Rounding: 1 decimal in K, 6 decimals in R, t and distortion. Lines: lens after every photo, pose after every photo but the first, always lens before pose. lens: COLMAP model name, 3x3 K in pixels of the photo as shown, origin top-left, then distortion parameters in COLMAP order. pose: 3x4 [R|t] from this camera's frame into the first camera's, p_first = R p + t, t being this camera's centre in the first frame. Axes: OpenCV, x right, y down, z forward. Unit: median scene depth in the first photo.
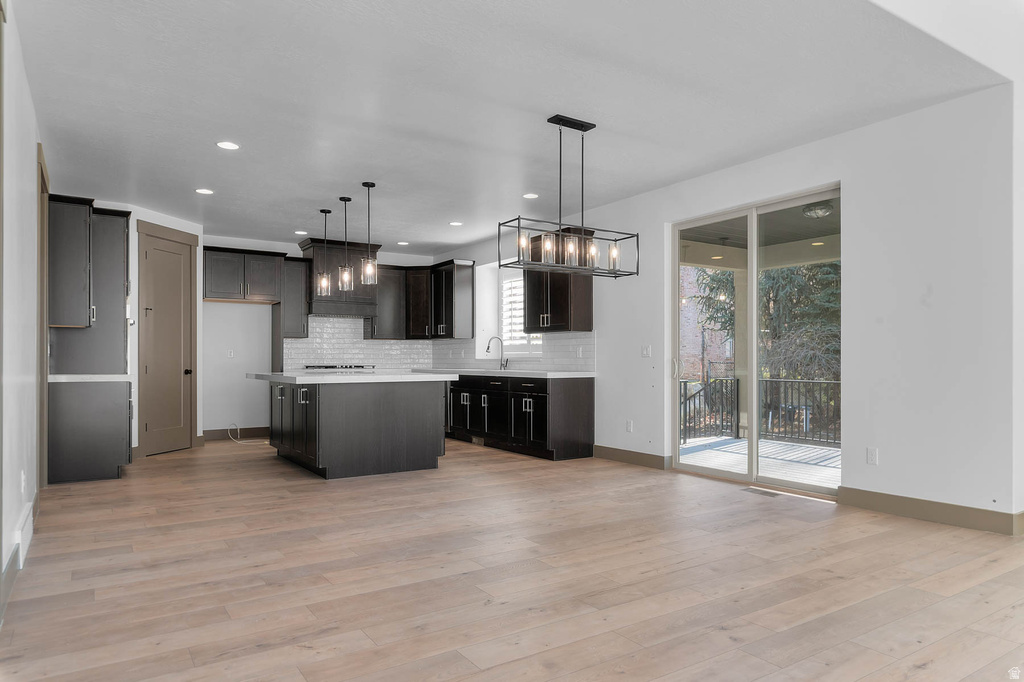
lens RADIAL K [[651.5, 0, 512.7], [0, 651.5, 357.6], [0, 0, 1]] dist [-0.003048, -0.000645]
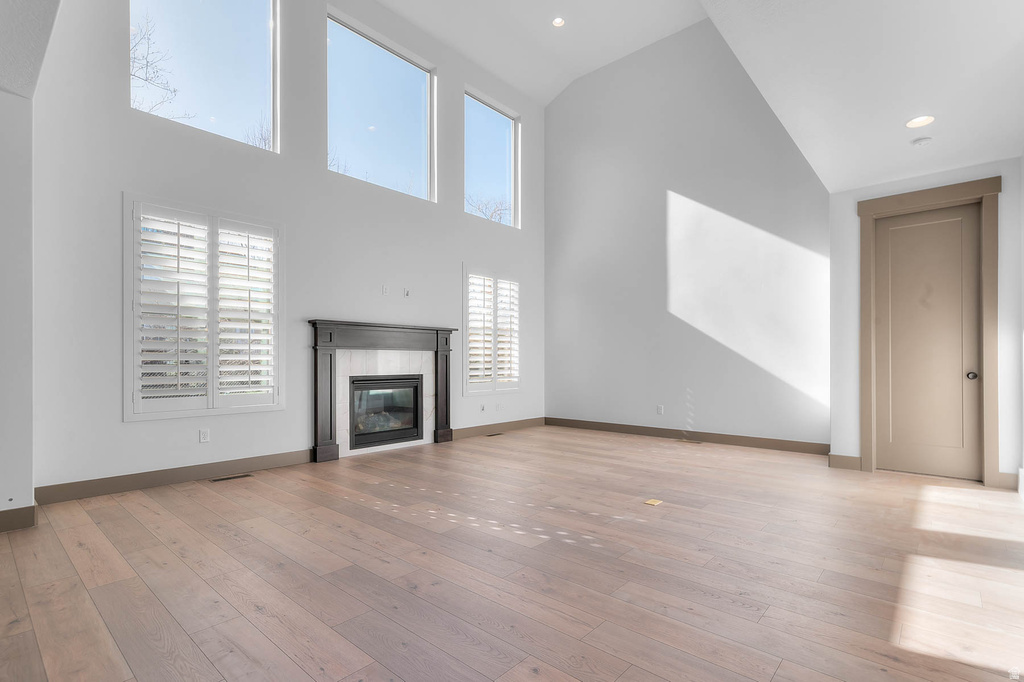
lens RADIAL K [[477.5, 0, 549.2], [0, 477.5, 357.8], [0, 0, 1]] dist [0.016660, 0.000242]
pose [[-0.299928, 0.004435, 0.953952, -0.160063], [-0.004058, 0.999974, -0.005925, -0.001078], [-0.953953, -0.005649, -0.299902, 0.277305]]
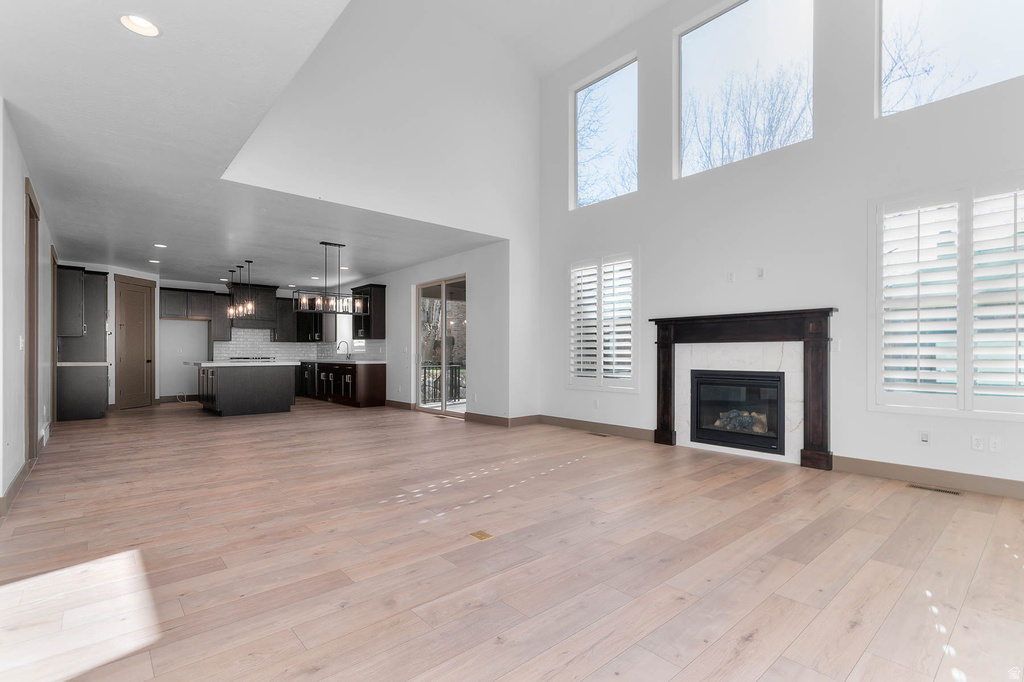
lens RADIAL K [[479.8, 0, 514.5], [0, 479.8, 353.1], [0, 0, 1]] dist [0.001867, 0.000319]
pose [[0.989217, 0.000920, 0.146453, 0.292572], [-0.001145, 0.999998, 0.001455, -0.002519], [-0.146451, -0.001607, 0.989217, -0.426356]]
